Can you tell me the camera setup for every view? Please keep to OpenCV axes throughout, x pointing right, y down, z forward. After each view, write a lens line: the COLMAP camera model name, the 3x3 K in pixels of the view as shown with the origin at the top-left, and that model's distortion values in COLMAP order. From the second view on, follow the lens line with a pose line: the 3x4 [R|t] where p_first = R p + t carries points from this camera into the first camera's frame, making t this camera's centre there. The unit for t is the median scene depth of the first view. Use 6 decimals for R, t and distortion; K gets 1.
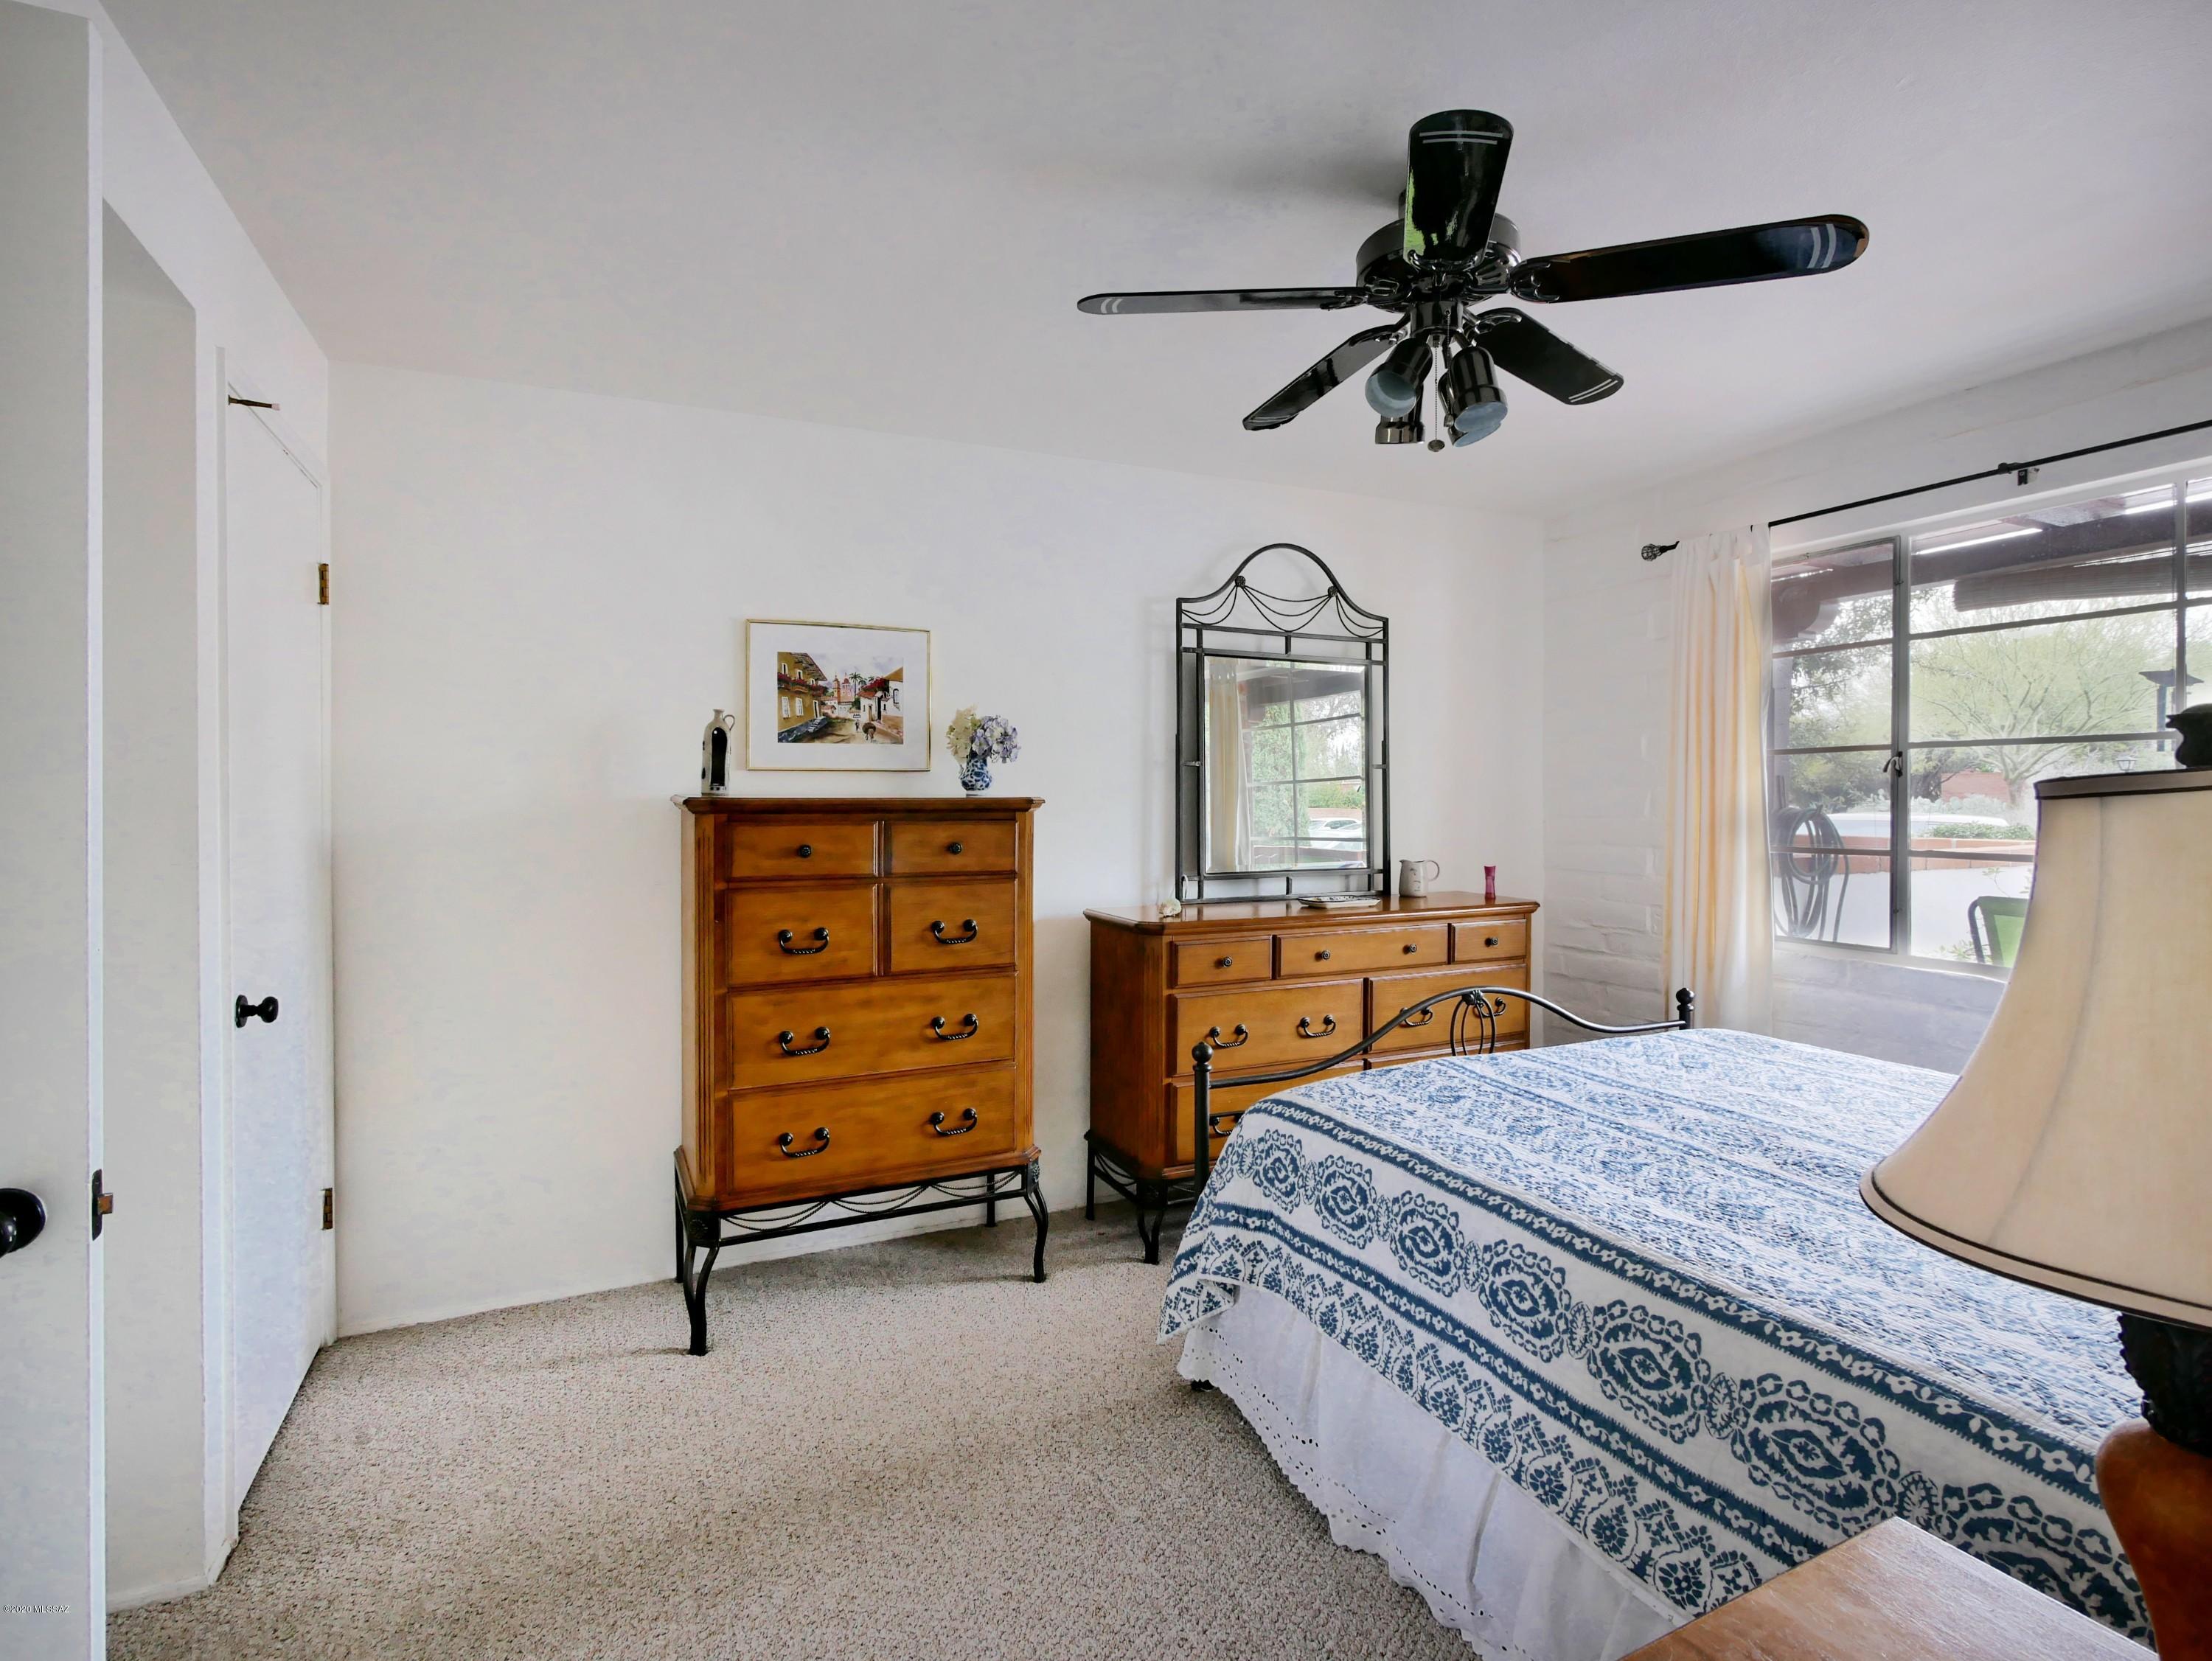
lens RADIAL K [[1098.9, 0, 1118.9], [0, 1098.9, 808.4], [0, 0, 1]] dist [-0.000093, -0.000108]
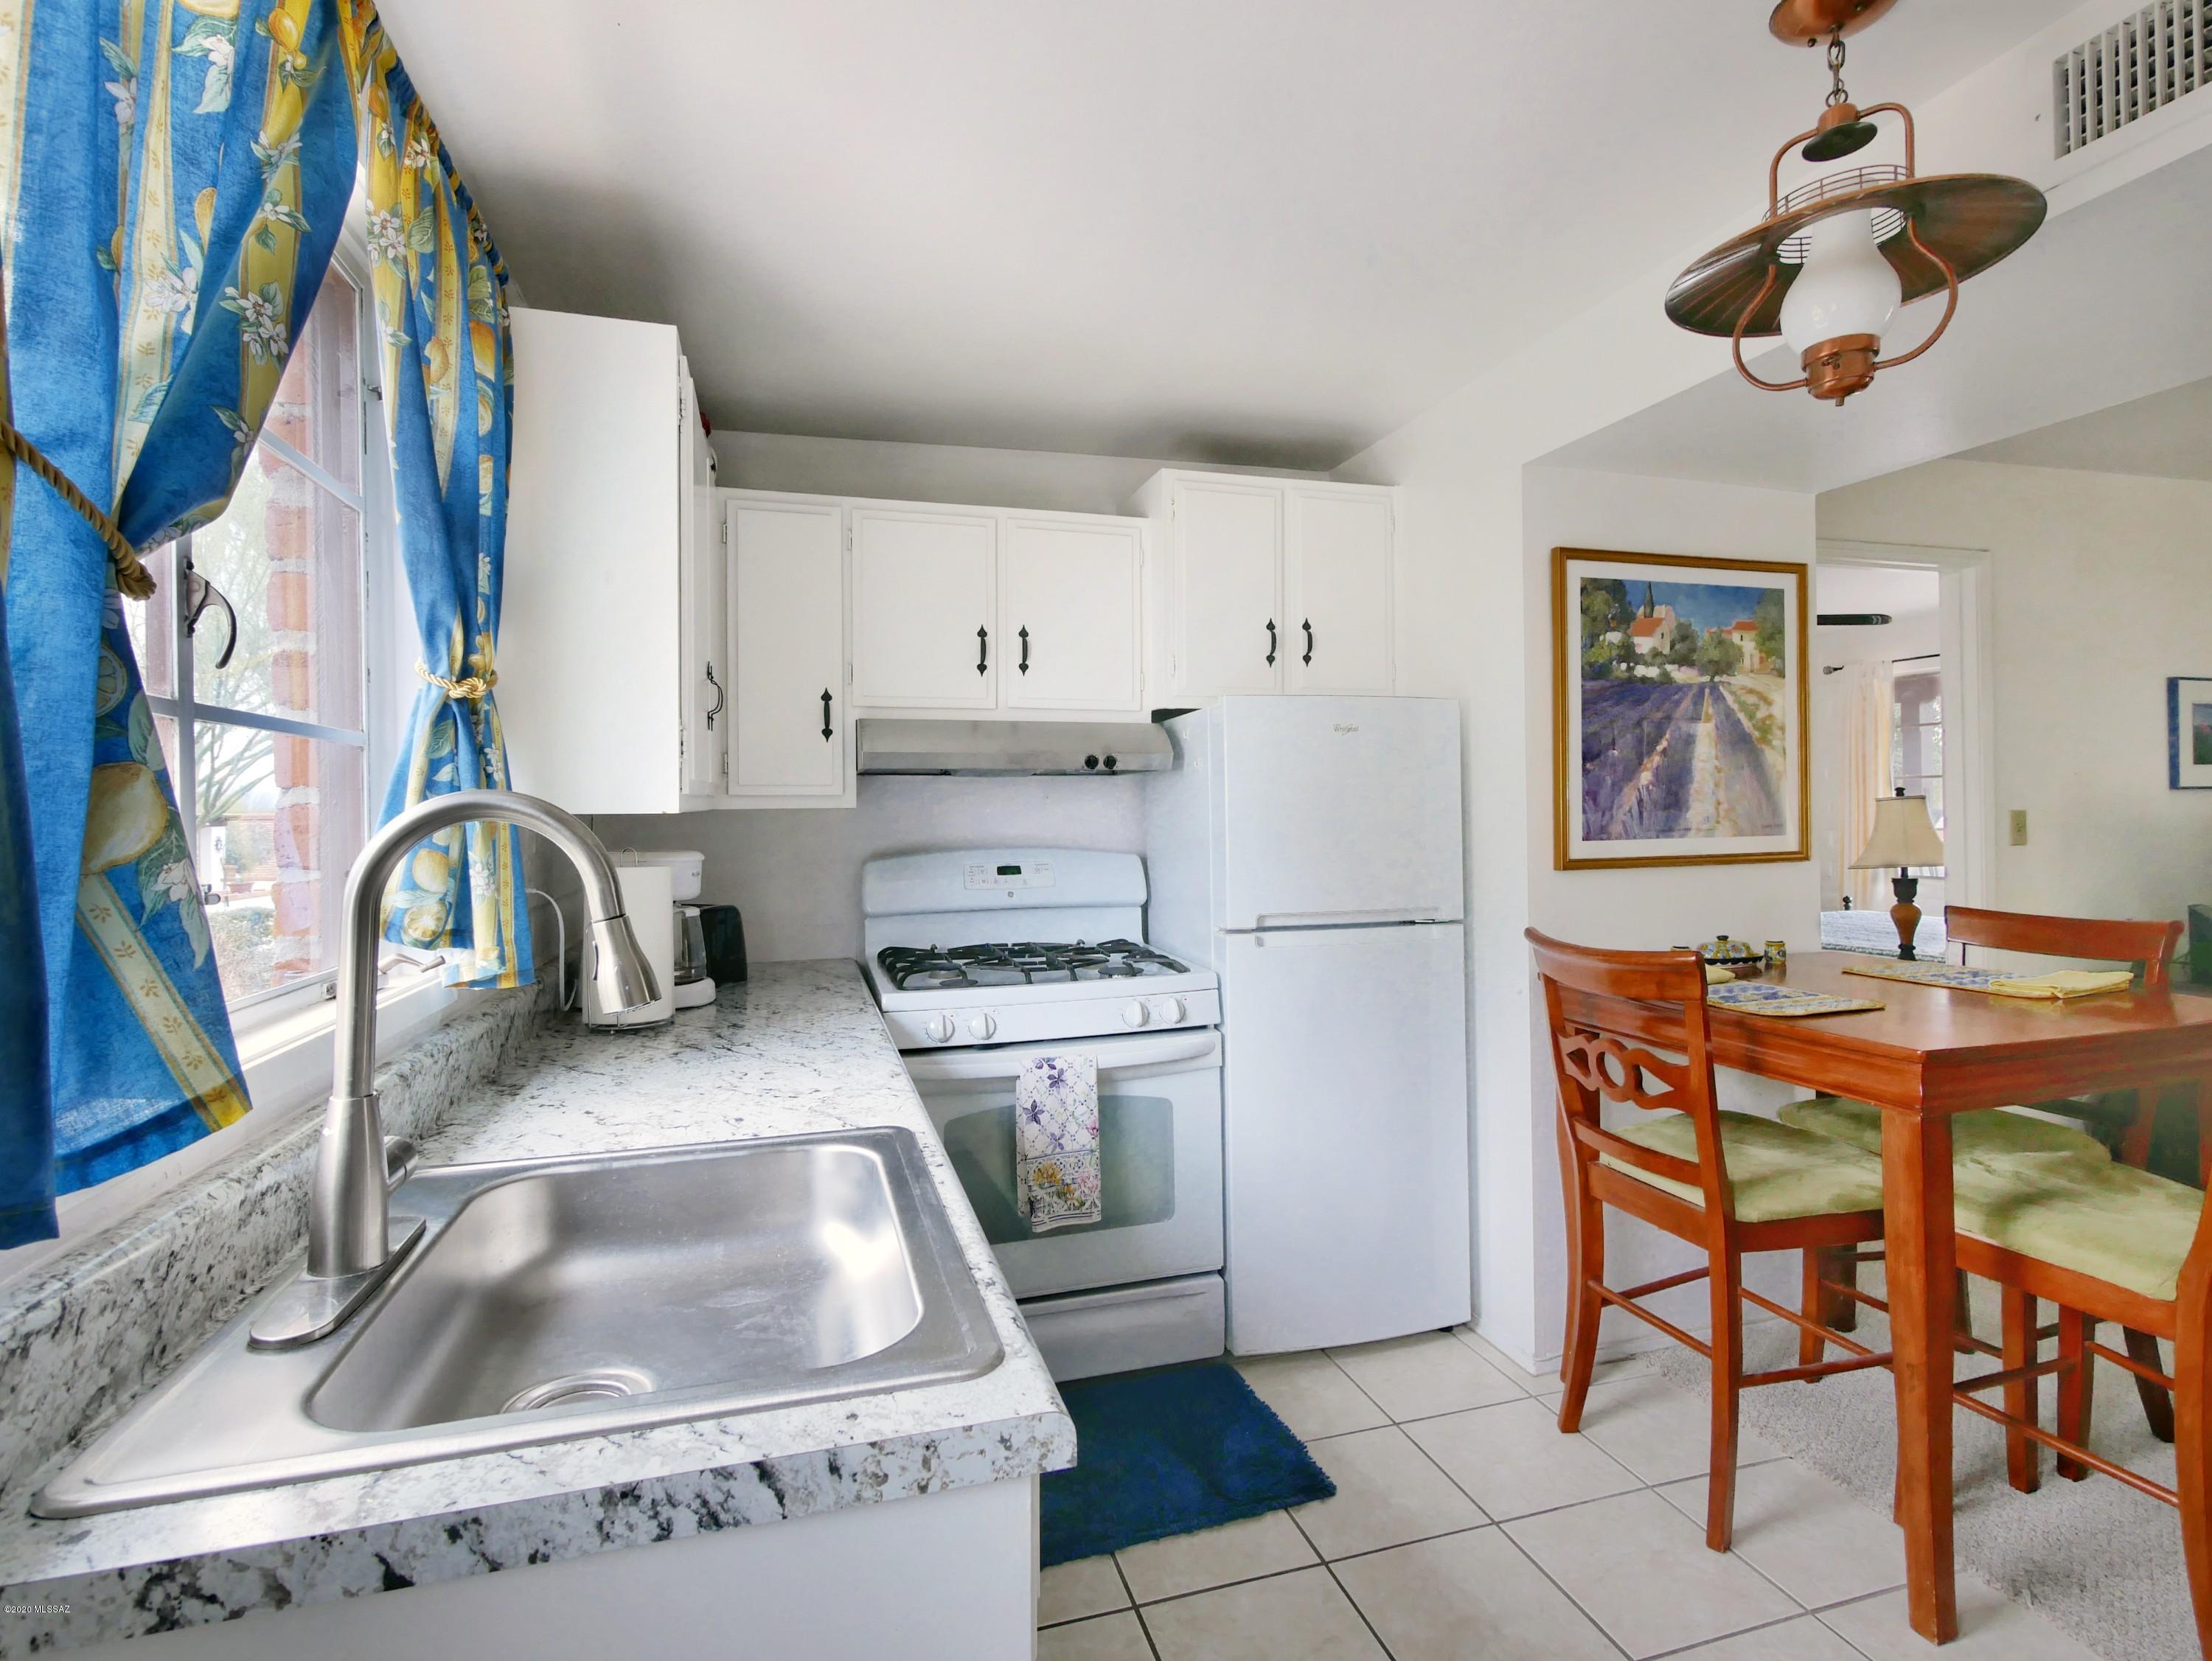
lens RADIAL K [[1092.5, 0, 1119.1], [0, 1092.5, 808.2], [0, 0, 1]] dist [-0.001177, 0.000693]
pose [[0.989411, -0.012500, -0.144602, -0.538275], [0.010980, 0.999876, -0.011307, 0.010223], [0.144725, 0.009600, 0.989425, -1.227148]]
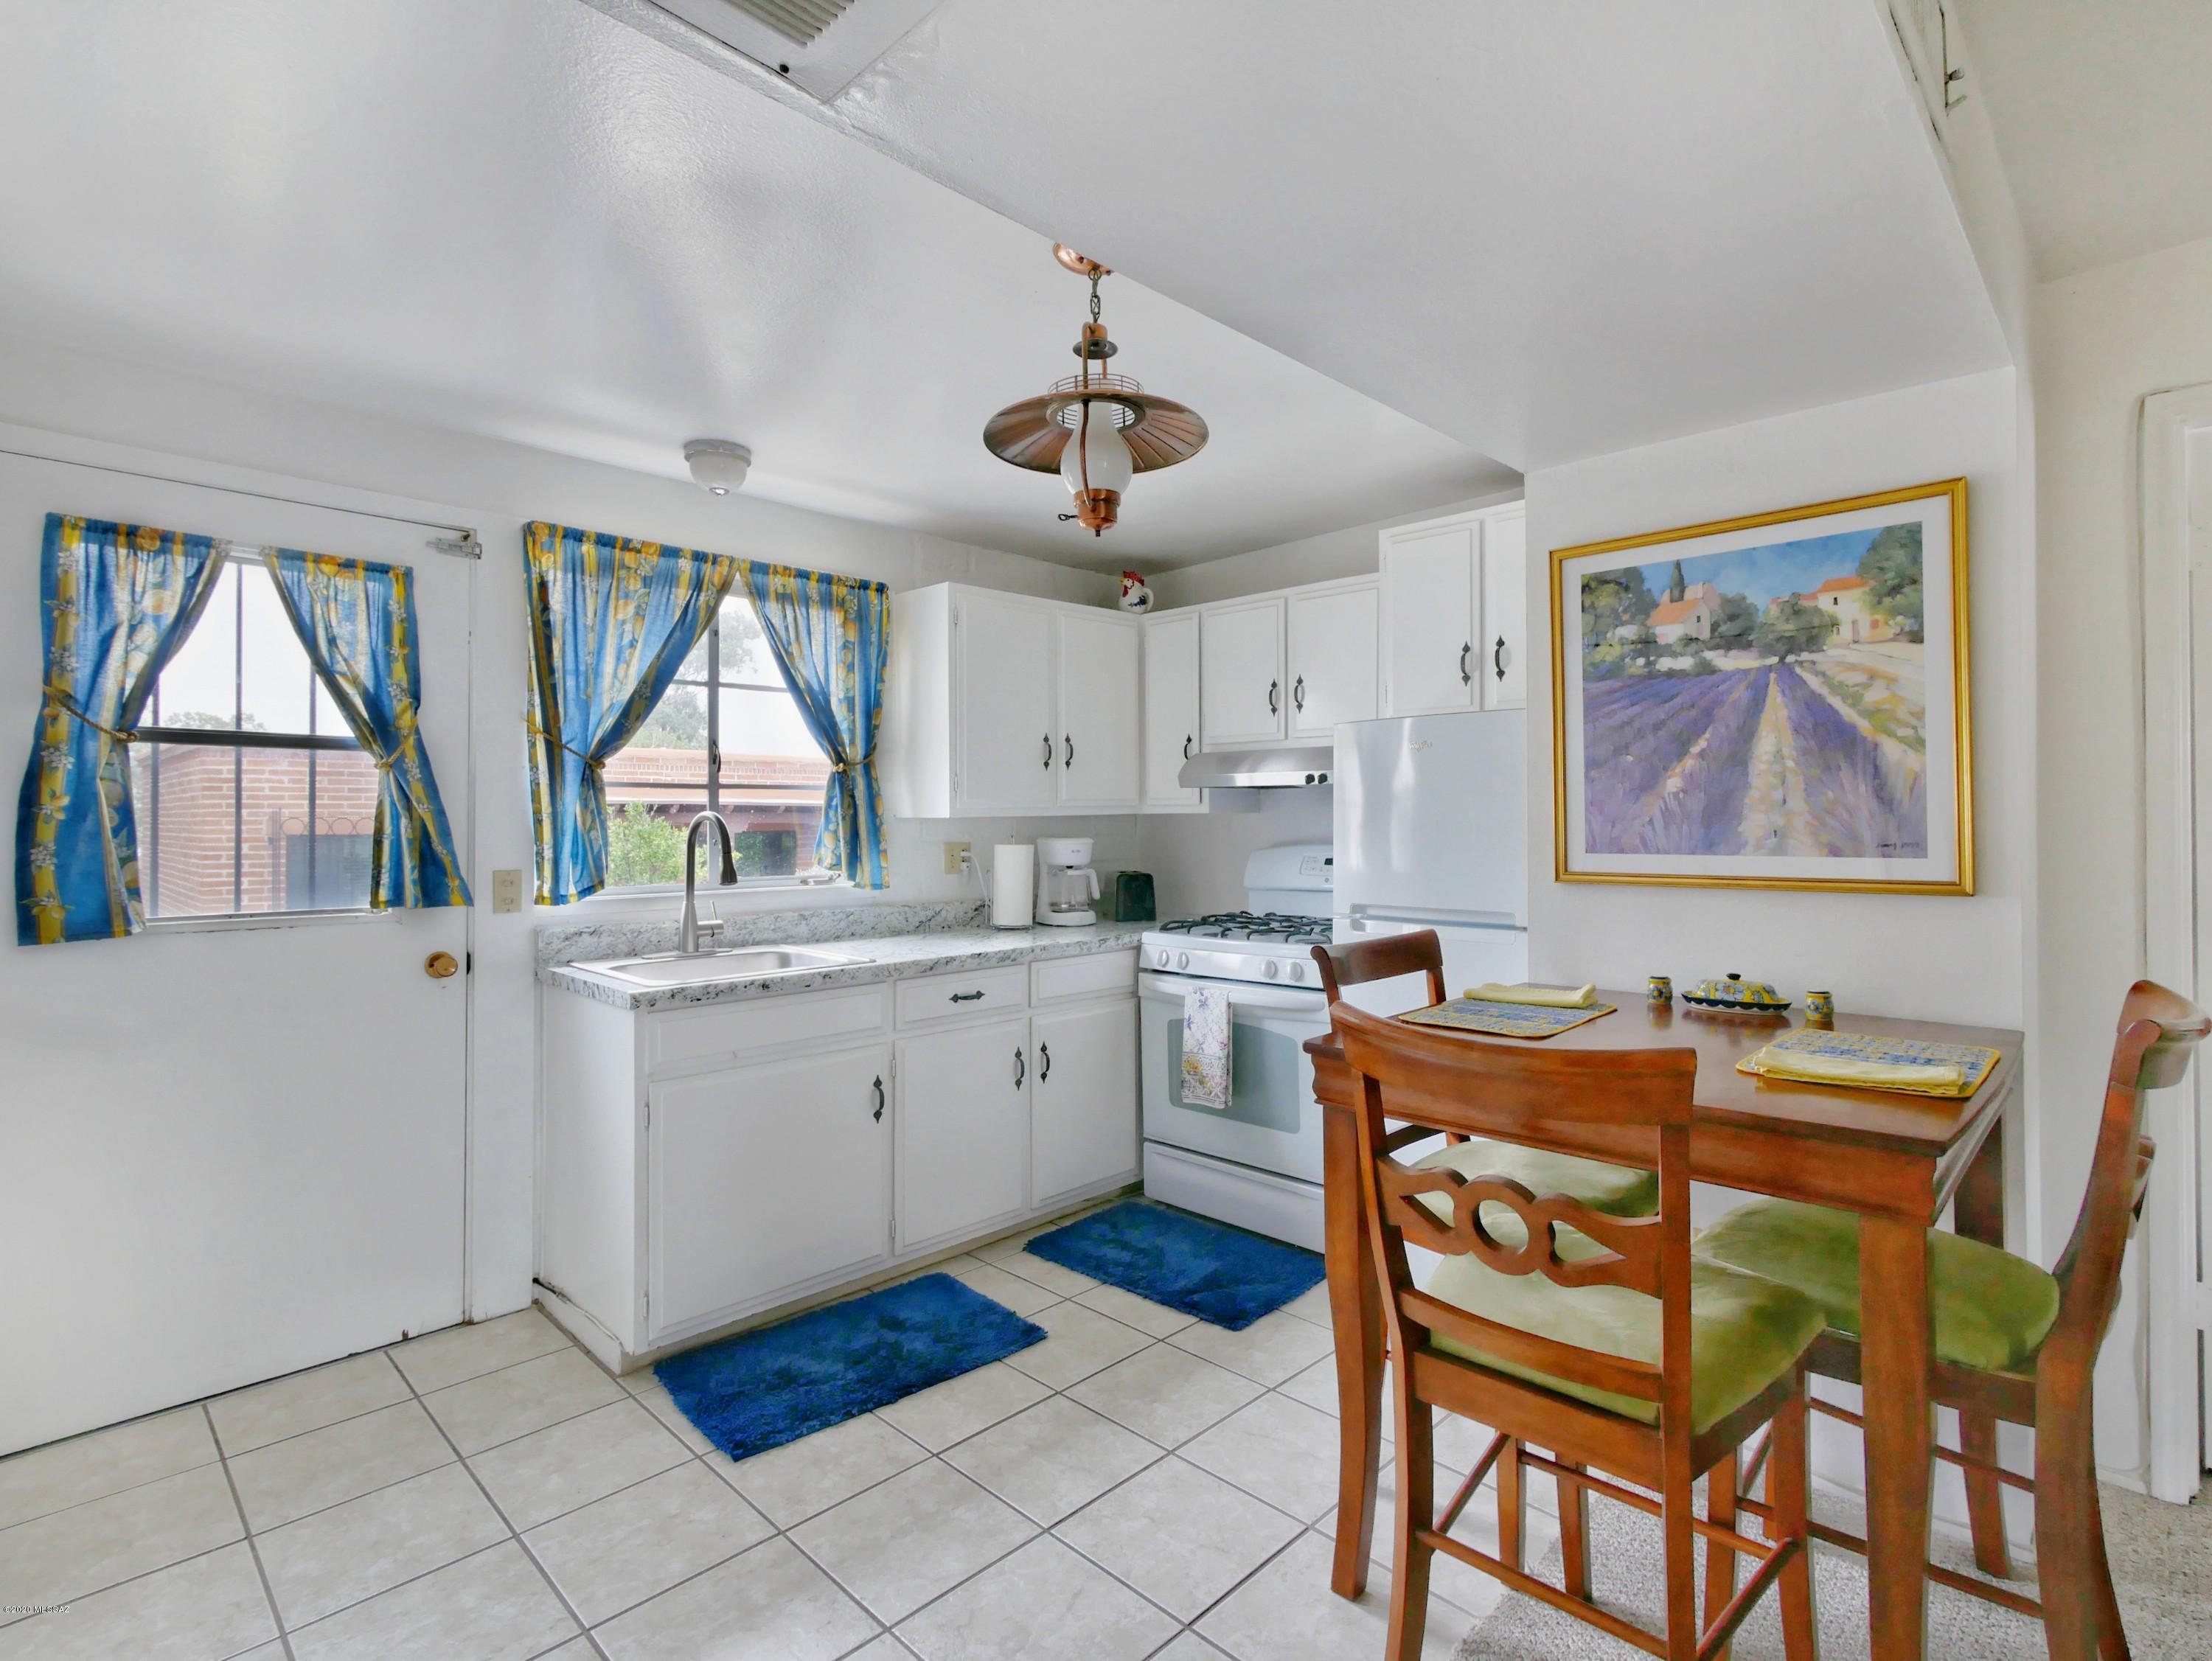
lens RADIAL K [[1098.9, 0, 1118.9], [0, 1098.9, 808.4], [0, 0, 1]] dist [-0.000093, -0.000108]
pose [[0.350841, -0.009555, -0.936386, 0.306486], [-0.001552, 0.999941, -0.010785, 0.006450], [0.936434, 0.005237, 0.350805, -0.948109]]
